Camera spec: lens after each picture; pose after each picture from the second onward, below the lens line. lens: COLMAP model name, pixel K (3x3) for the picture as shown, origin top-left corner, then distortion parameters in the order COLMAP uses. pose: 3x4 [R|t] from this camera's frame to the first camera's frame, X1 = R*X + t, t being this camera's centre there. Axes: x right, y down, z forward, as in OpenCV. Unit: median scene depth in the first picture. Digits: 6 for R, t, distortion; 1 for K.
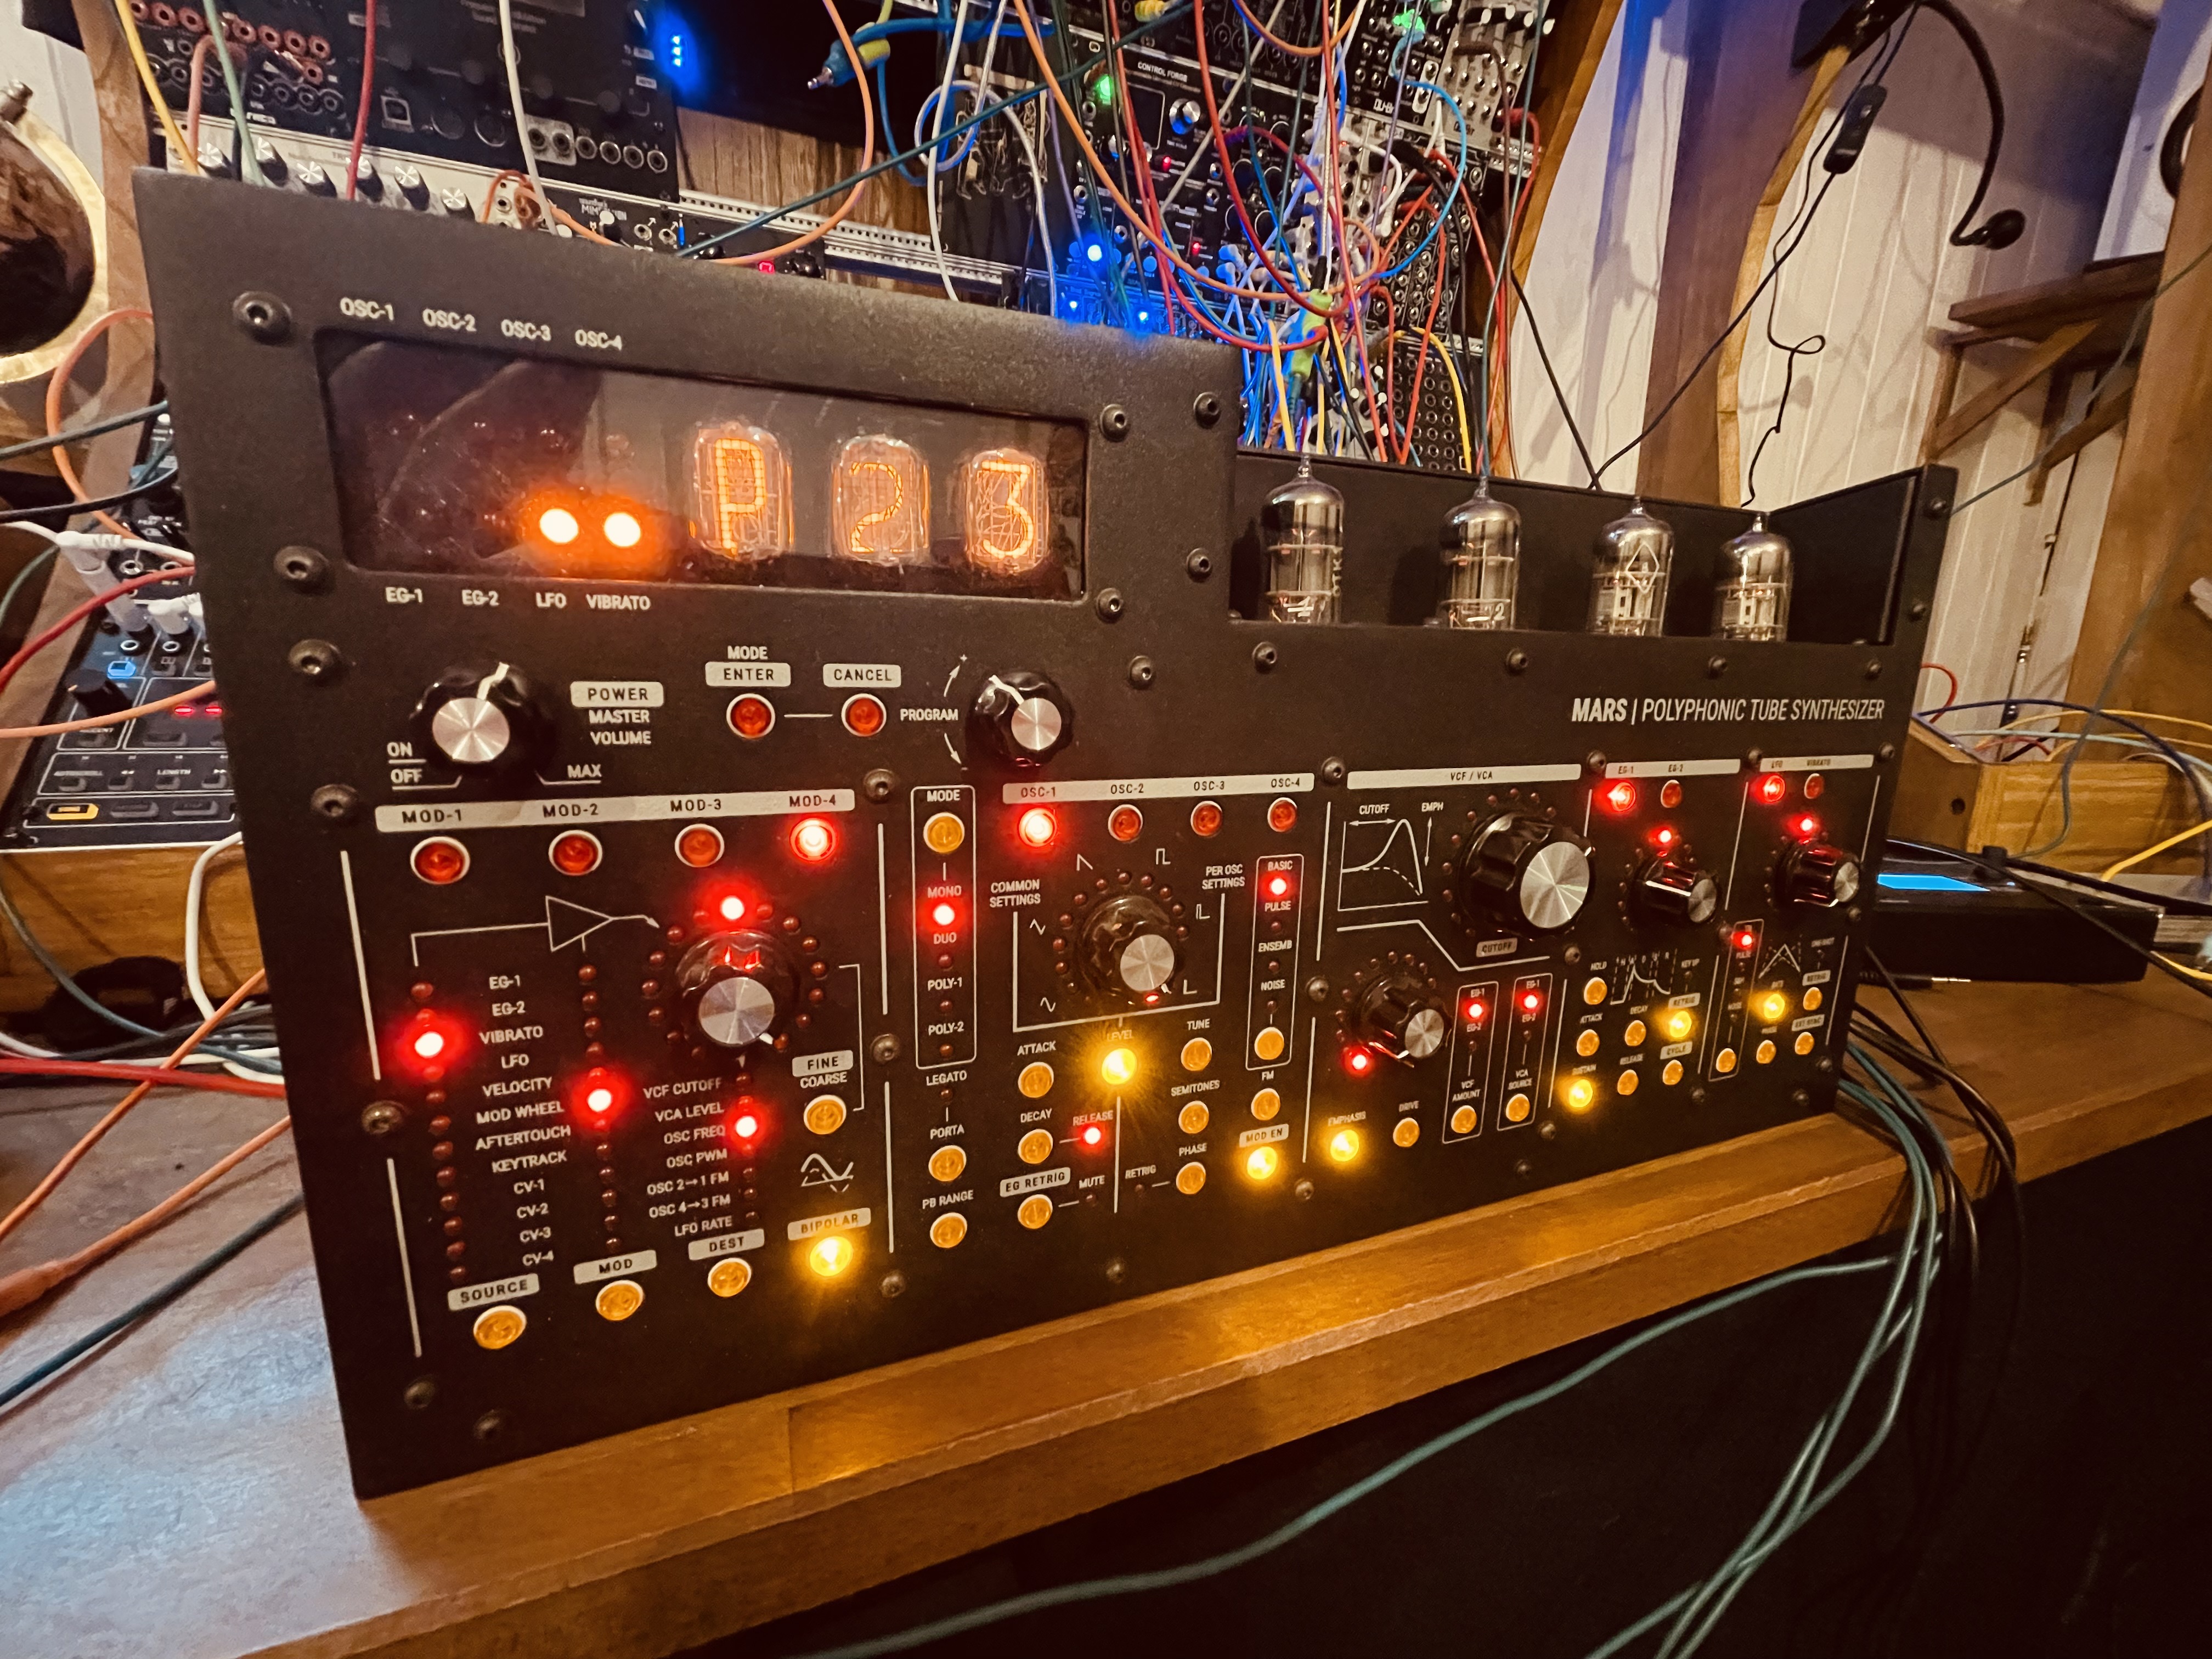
lens RADIAL K [[890.5, 0, 1103.4], [0, 890.5, 822.2], [0, 0, 1]] dist [-0.002747, 0.000966]
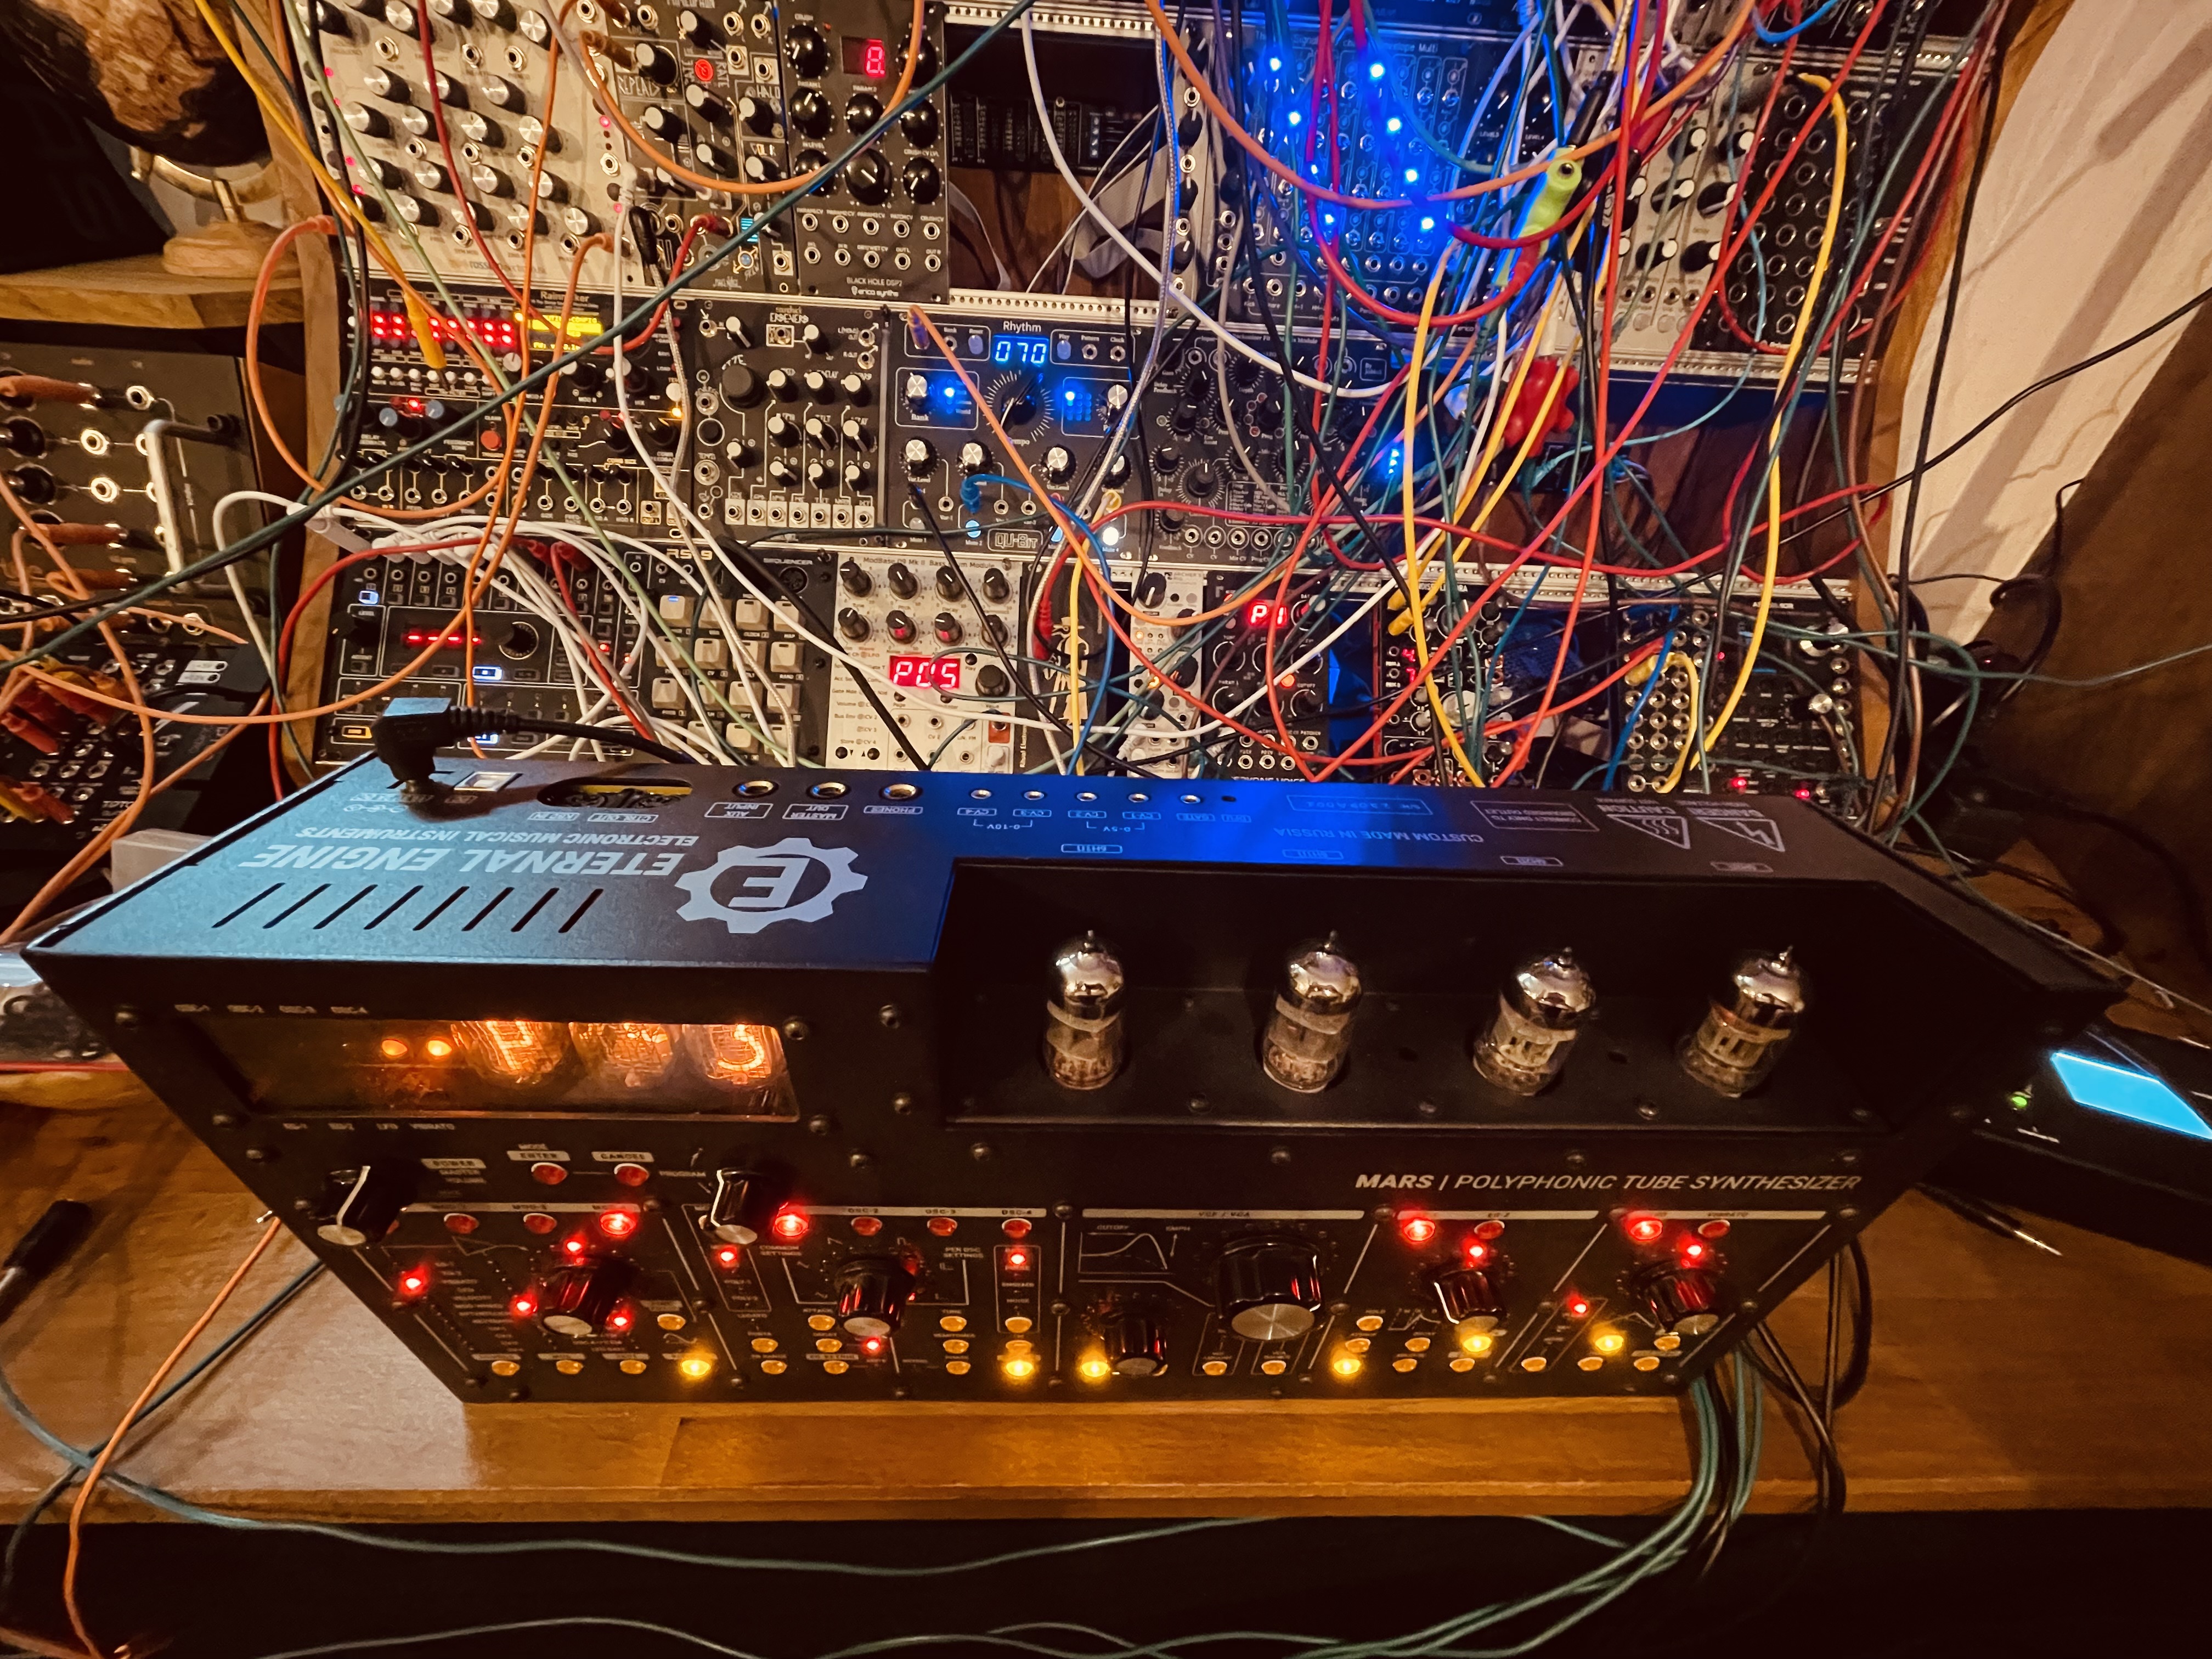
lens RADIAL K [[890.5, 0, 1104.0], [0, 890.5, 824.1], [0, 0, 1]] dist [-0.002747, 0.000966]
pose [[0.939074, 0.229509, -0.255863, 0.399189], [-0.096803, 0.890871, 0.443823, -0.821277], [0.329802, -0.392014, 0.858811, 0.212062]]
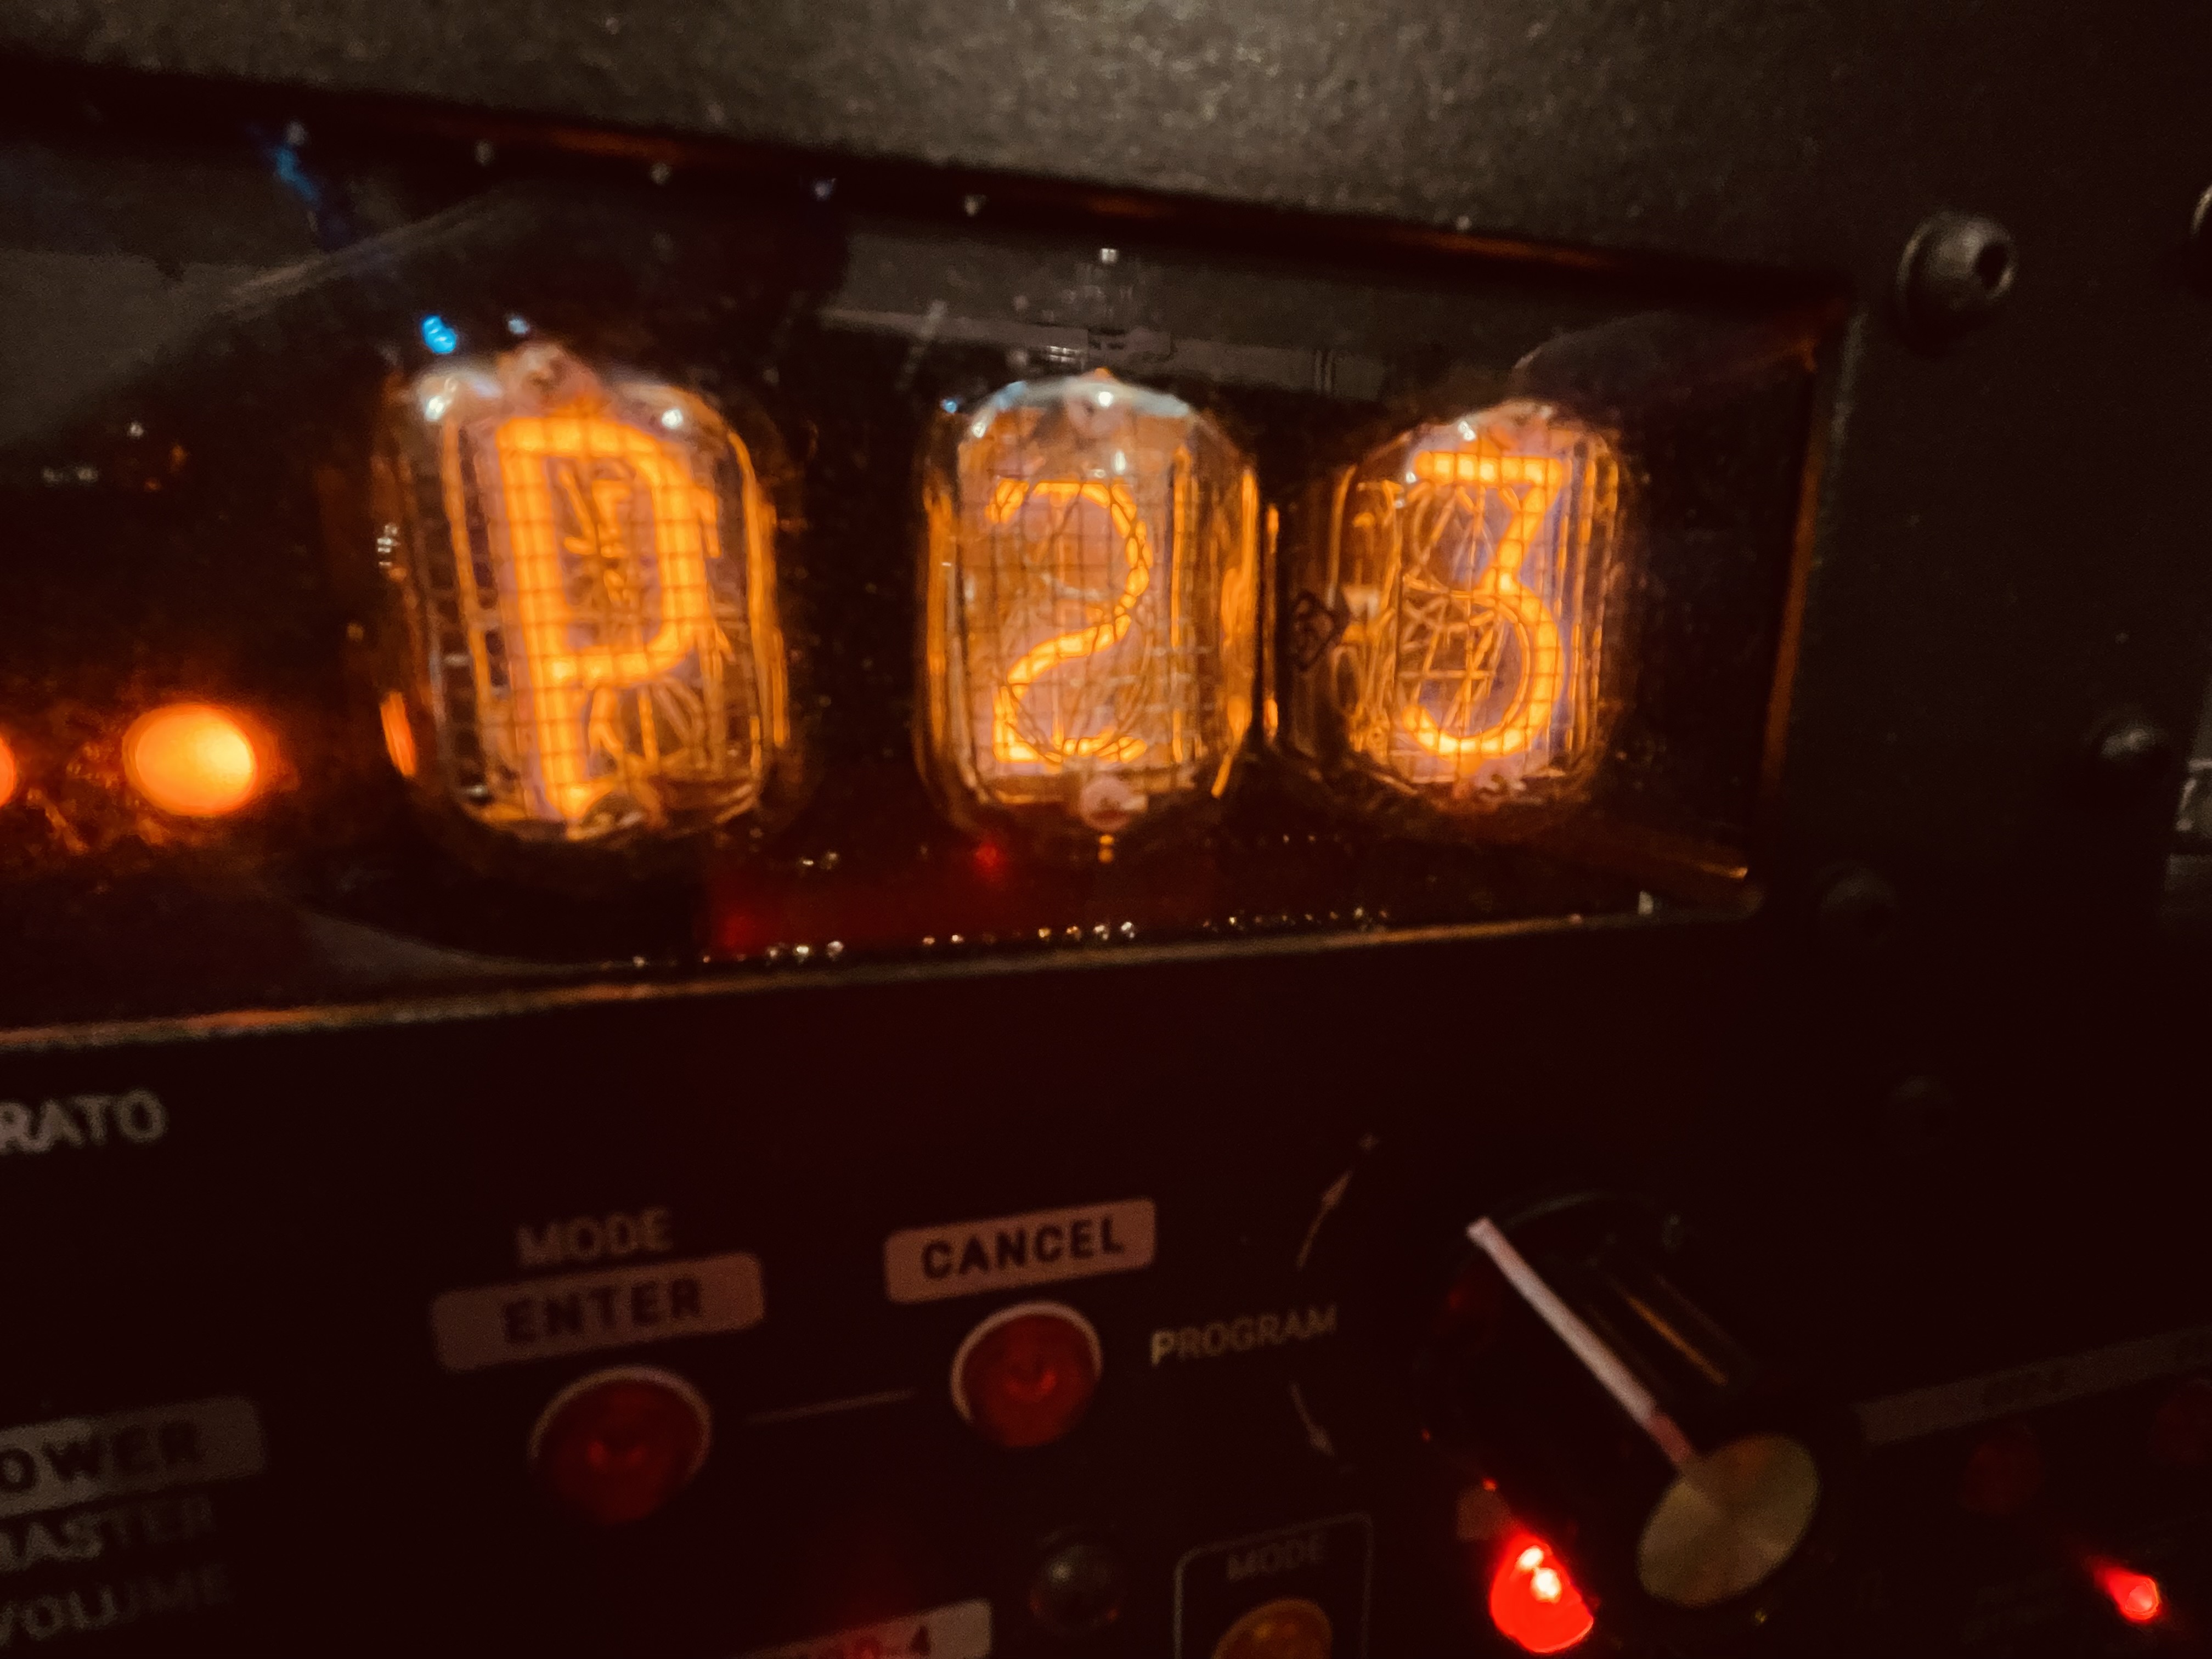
lens RADIAL K [[890.5, 0, 1126.8], [0, 890.5, 815.1], [0, 0, 1]] dist [-0.002747, 0.000966]
pose [[0.988169, 0.011752, -0.152917, -0.132864], [-0.011679, 0.999931, 0.001380, -0.201859], [0.152923, 0.000422, 0.988238, 0.489735]]
